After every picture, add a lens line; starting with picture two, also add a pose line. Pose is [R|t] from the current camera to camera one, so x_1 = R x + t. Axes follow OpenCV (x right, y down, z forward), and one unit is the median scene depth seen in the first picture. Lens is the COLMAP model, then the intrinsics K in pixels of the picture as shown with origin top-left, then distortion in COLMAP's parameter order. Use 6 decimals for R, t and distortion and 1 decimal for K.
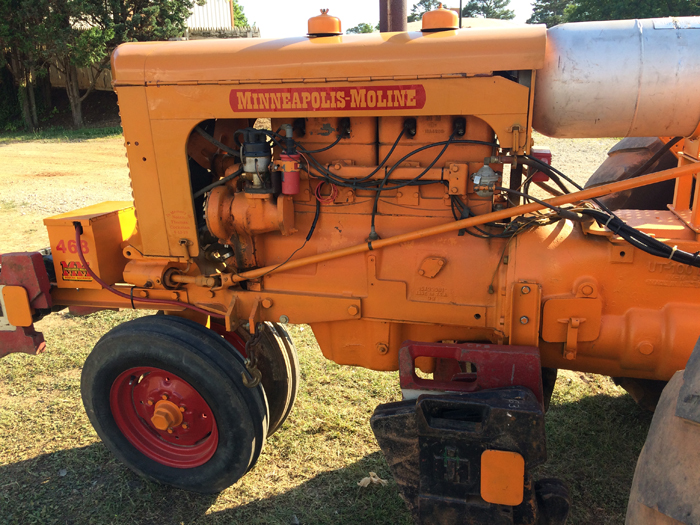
lens RADIAL K [[602.2, 0, 351.9], [0, 602.2, 265.1], [0, 0, 1]] dist [0.067626, -0.102365]
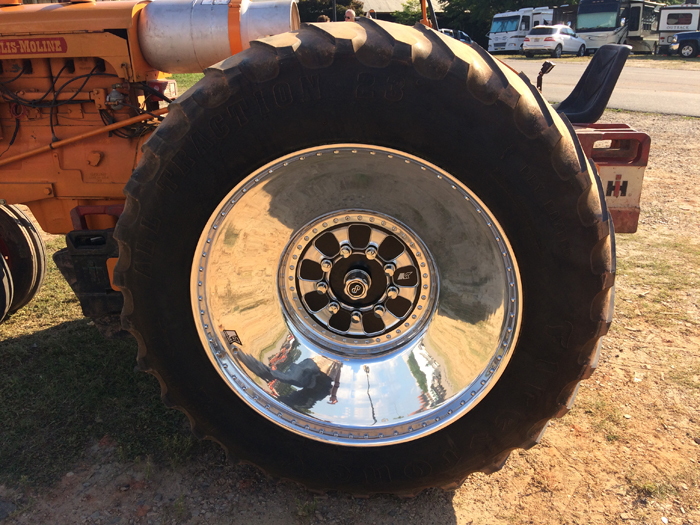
lens RADIAL K [[602.2, 0, 351.4], [0, 602.2, 260.9], [0, 0, 1]] dist [0.067626, -0.102365]
pose [[0.982310, -0.062067, 0.176675, 0.490751], [0.050231, 0.996232, 0.070698, 0.187881], [-0.180397, -0.060573, 0.981727, -0.658791]]
